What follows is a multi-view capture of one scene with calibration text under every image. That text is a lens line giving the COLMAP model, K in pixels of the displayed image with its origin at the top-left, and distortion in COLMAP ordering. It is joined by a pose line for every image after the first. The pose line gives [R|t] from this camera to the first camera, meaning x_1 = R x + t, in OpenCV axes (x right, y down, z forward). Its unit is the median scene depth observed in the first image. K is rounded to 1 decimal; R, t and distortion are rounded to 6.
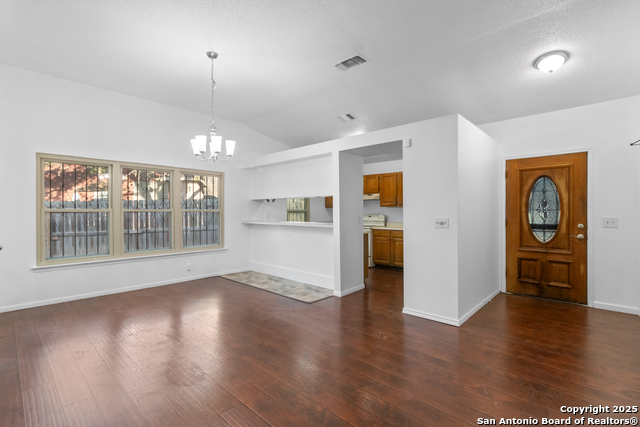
lens RADIAL K [[295.2, 0, 317.4], [0, 295.2, 209.5], [0, 0, 1]] dist [-0.002022, -0.000404]
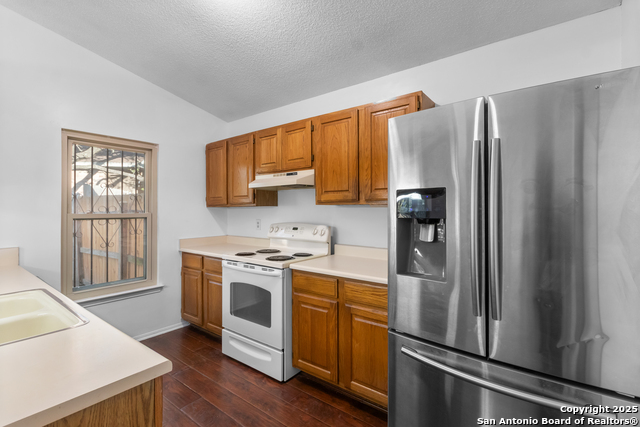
lens RADIAL K [[295.2, 0, 317.6], [0, 295.2, 205.7], [0, 0, 1]] dist [-0.001869, -0.000208]
pose [[0.995806, -0.003086, 0.091437, 0.176603], [0.003835, 0.999961, -0.008013, -0.005072], [-0.091409, 0.008330, 0.995779, 0.612694]]
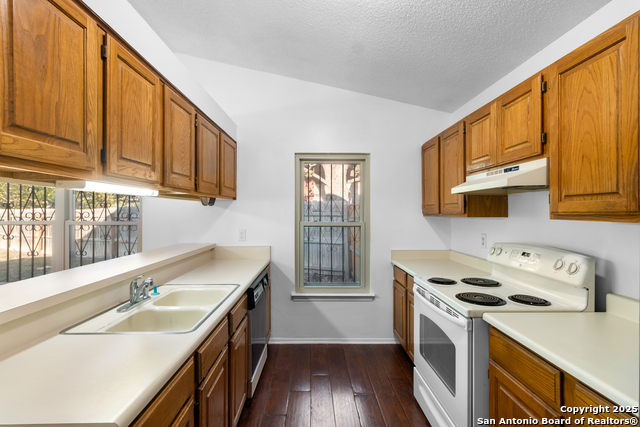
lens RADIAL K [[295.2, 0, 317.4], [0, 295.2, 209.5], [0, 0, 1]] dist [-0.002022, -0.000404]
pose [[0.693938, -0.005618, -0.720013, 0.244152], [0.001926, 0.999980, -0.005945, -0.015088], [0.720032, 0.002739, 0.693936, 0.712496]]
